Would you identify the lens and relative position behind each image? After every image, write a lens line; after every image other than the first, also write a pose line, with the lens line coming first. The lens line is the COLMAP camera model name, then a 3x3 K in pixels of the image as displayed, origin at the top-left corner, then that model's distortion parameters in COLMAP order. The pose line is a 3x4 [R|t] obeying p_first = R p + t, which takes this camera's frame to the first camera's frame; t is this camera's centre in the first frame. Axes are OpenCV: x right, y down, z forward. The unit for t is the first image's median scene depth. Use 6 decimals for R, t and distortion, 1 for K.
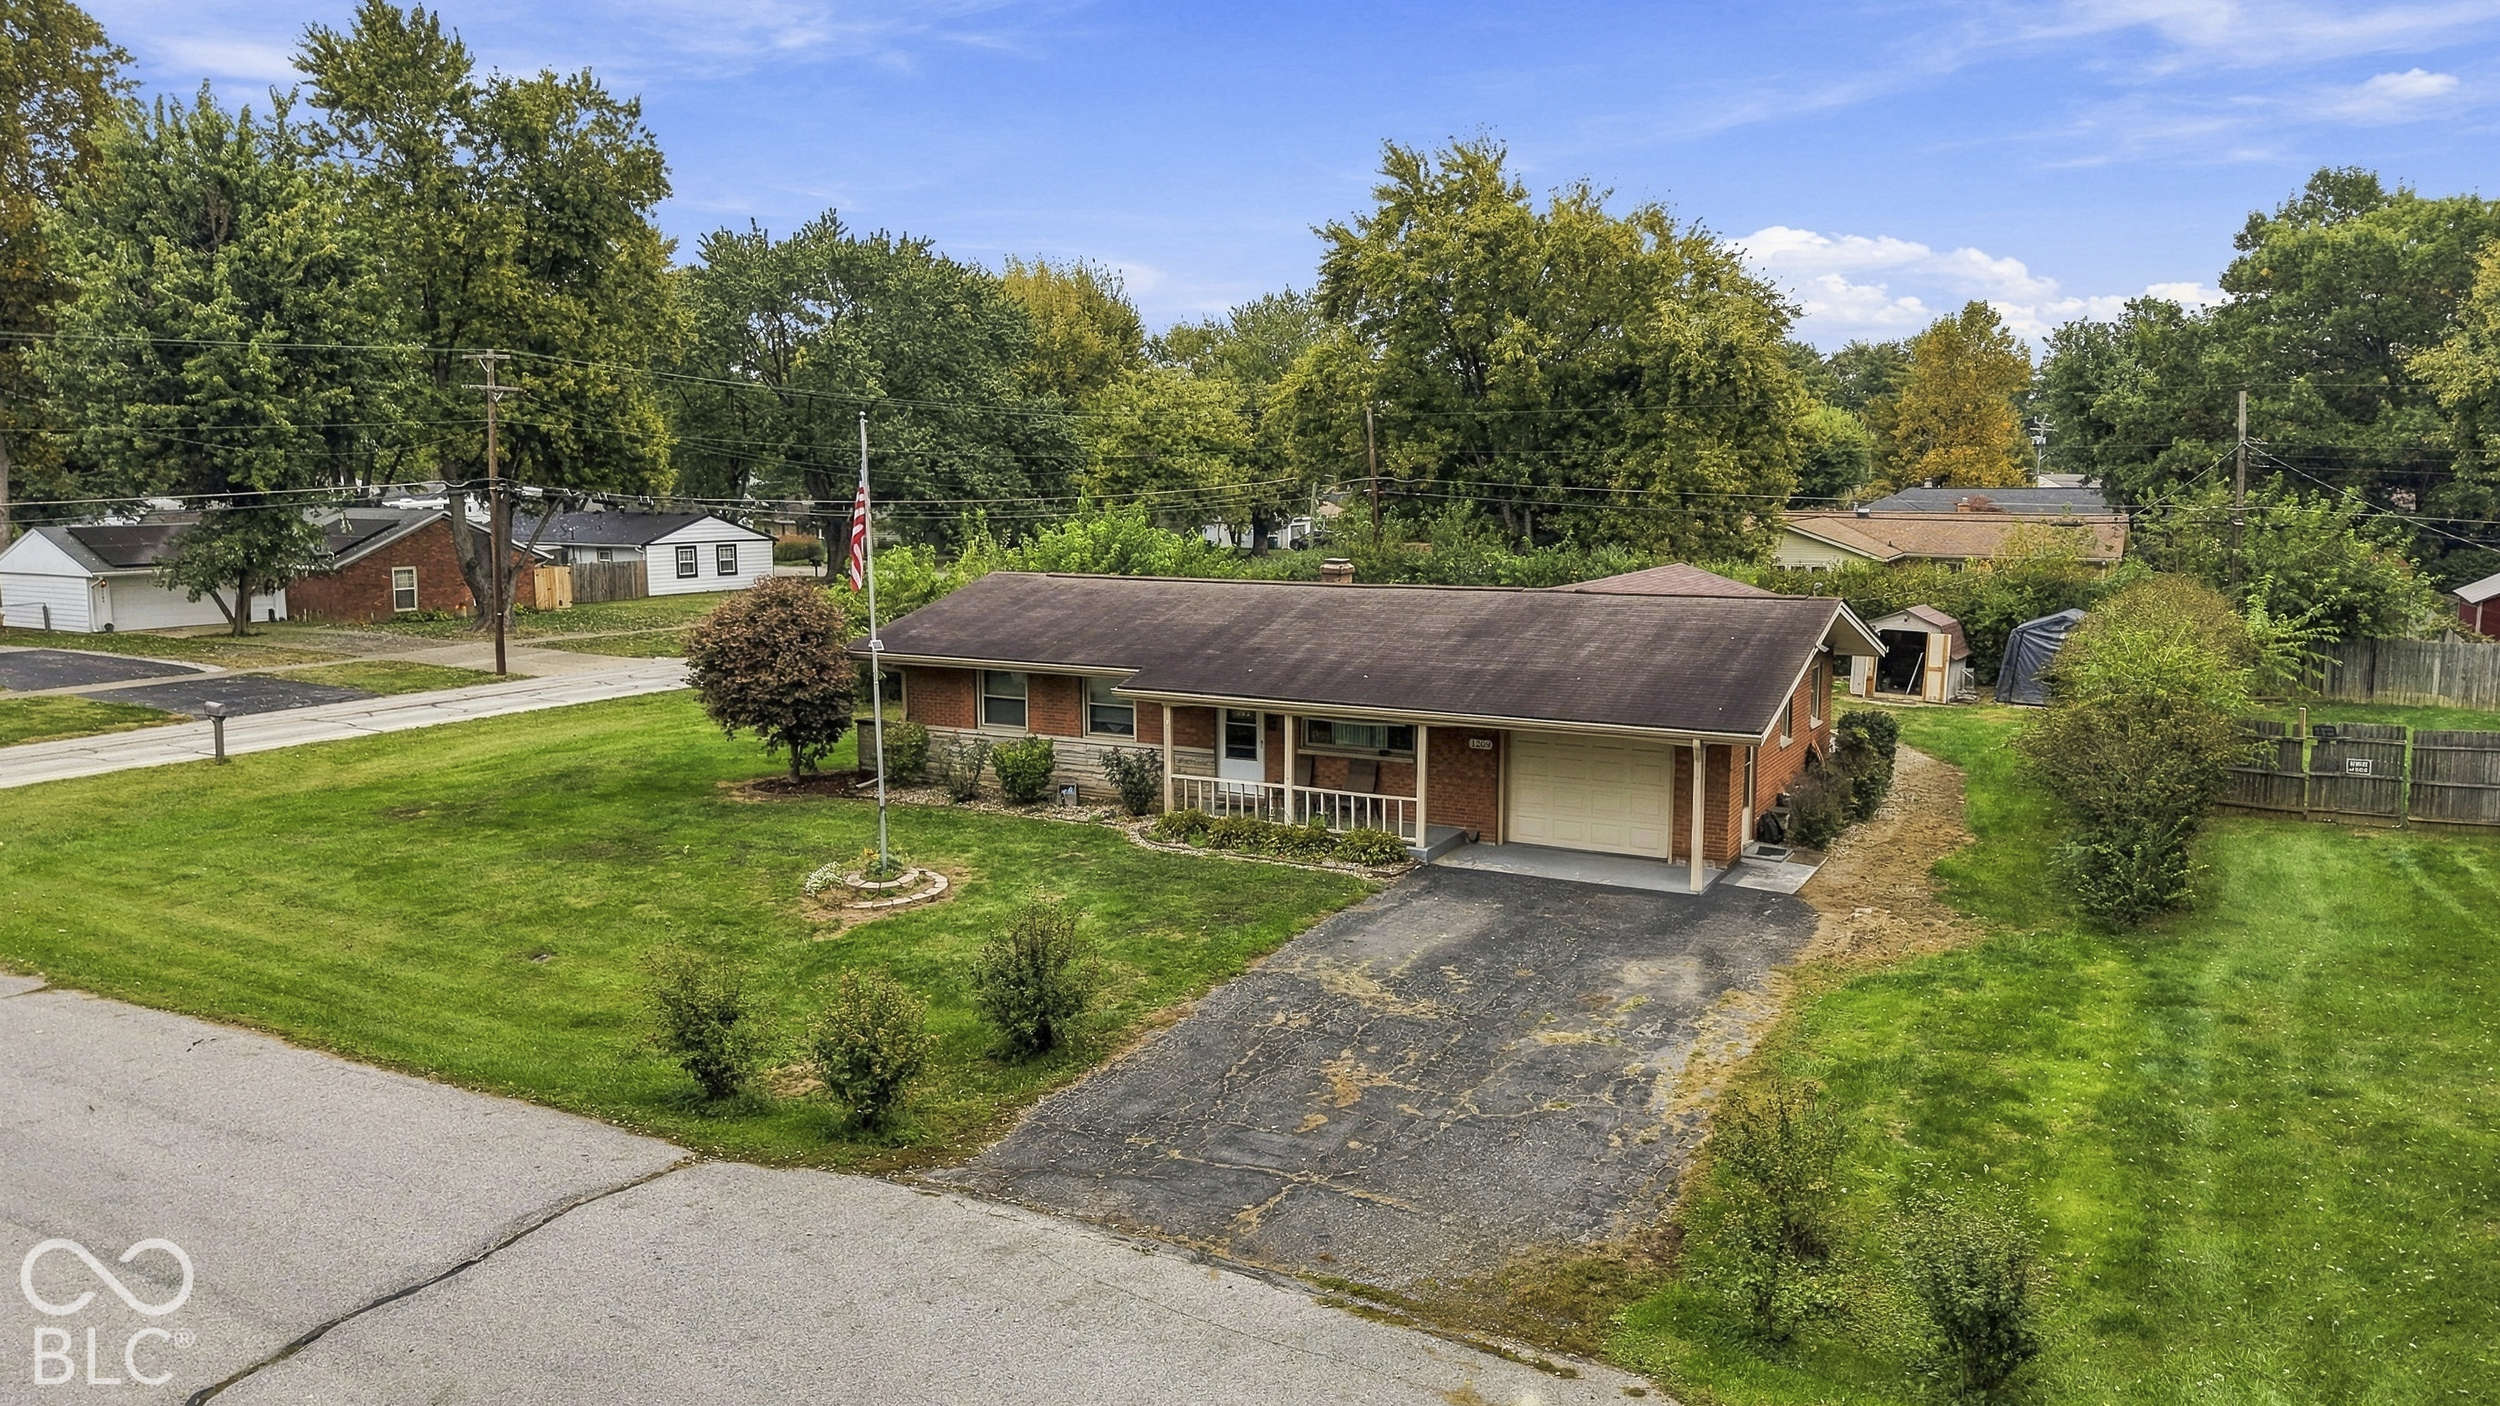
lens RADIAL K [[1648.5, 0, 1255.5], [0, 1648.5, 767.1], [0, 0, 1]] dist [0.005652, -0.002327]
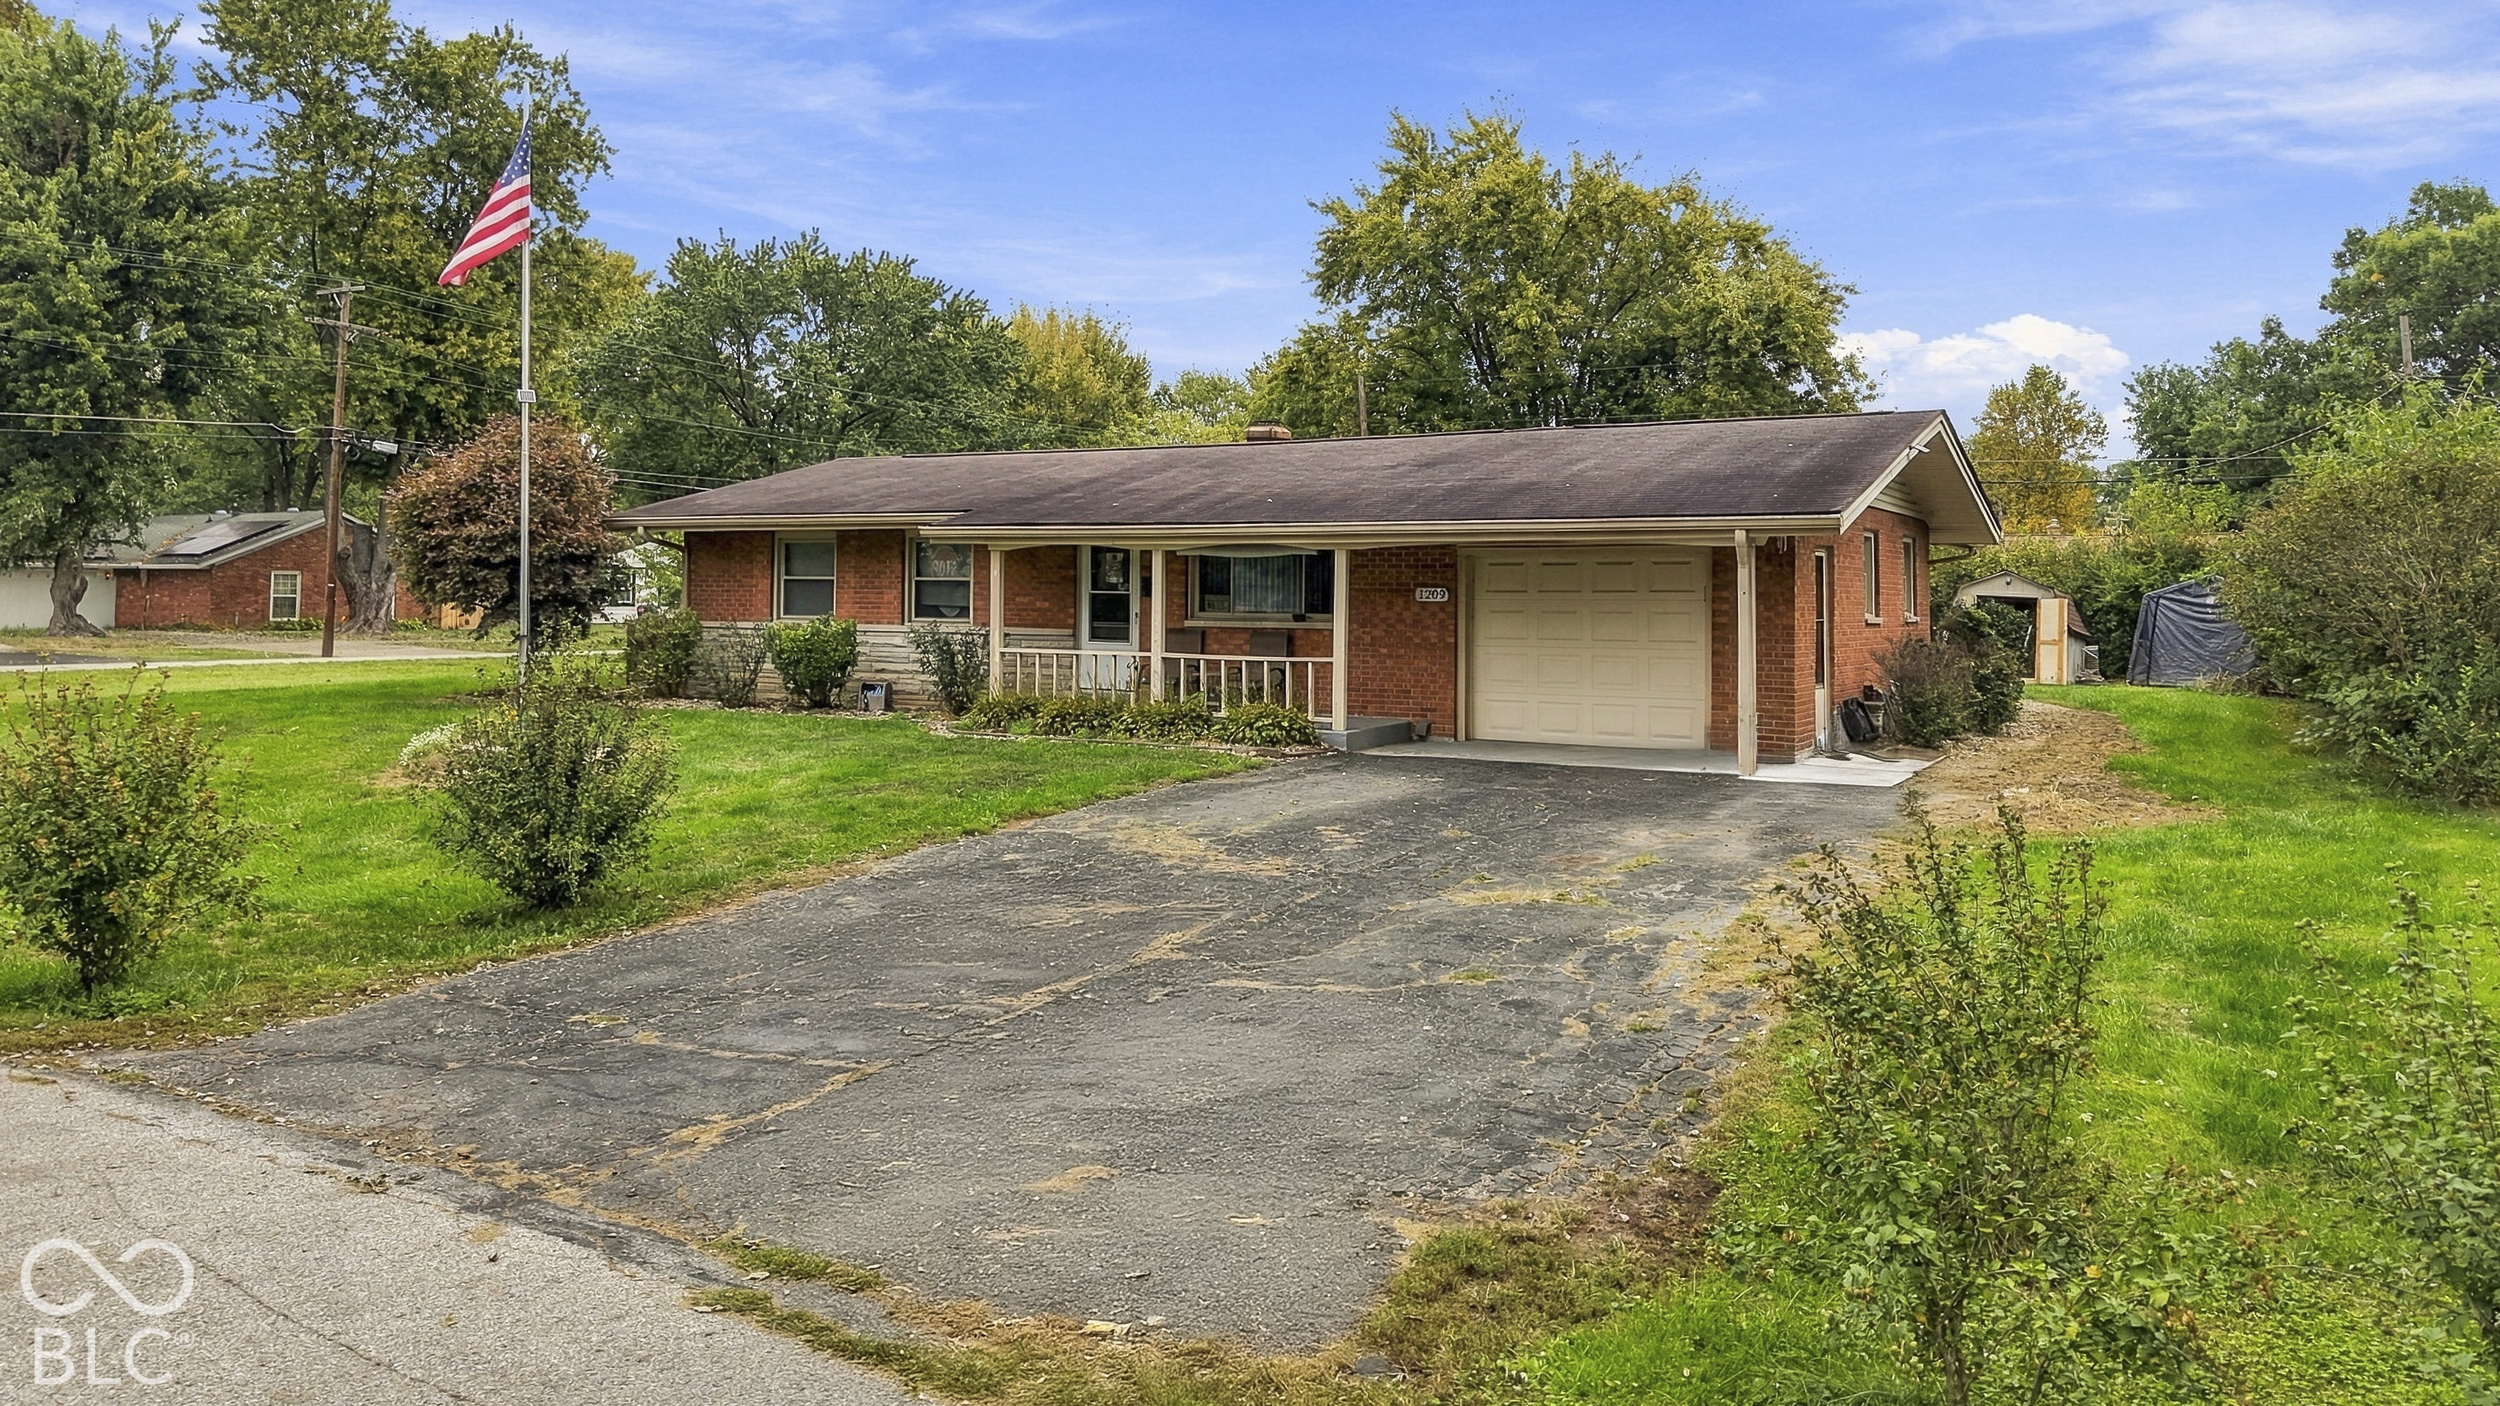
lens RADIAL K [[1707.4, 0, 1254.9], [0, 1707.4, 591.9], [0, 0, 1]] dist [0.003752, -0.005039]
pose [[0.999597, 0.012030, -0.025712, 0.070053], [-0.016347, 0.984450, -0.174905, 0.097483], [0.023208, 0.175255, 0.984249, 0.251742]]
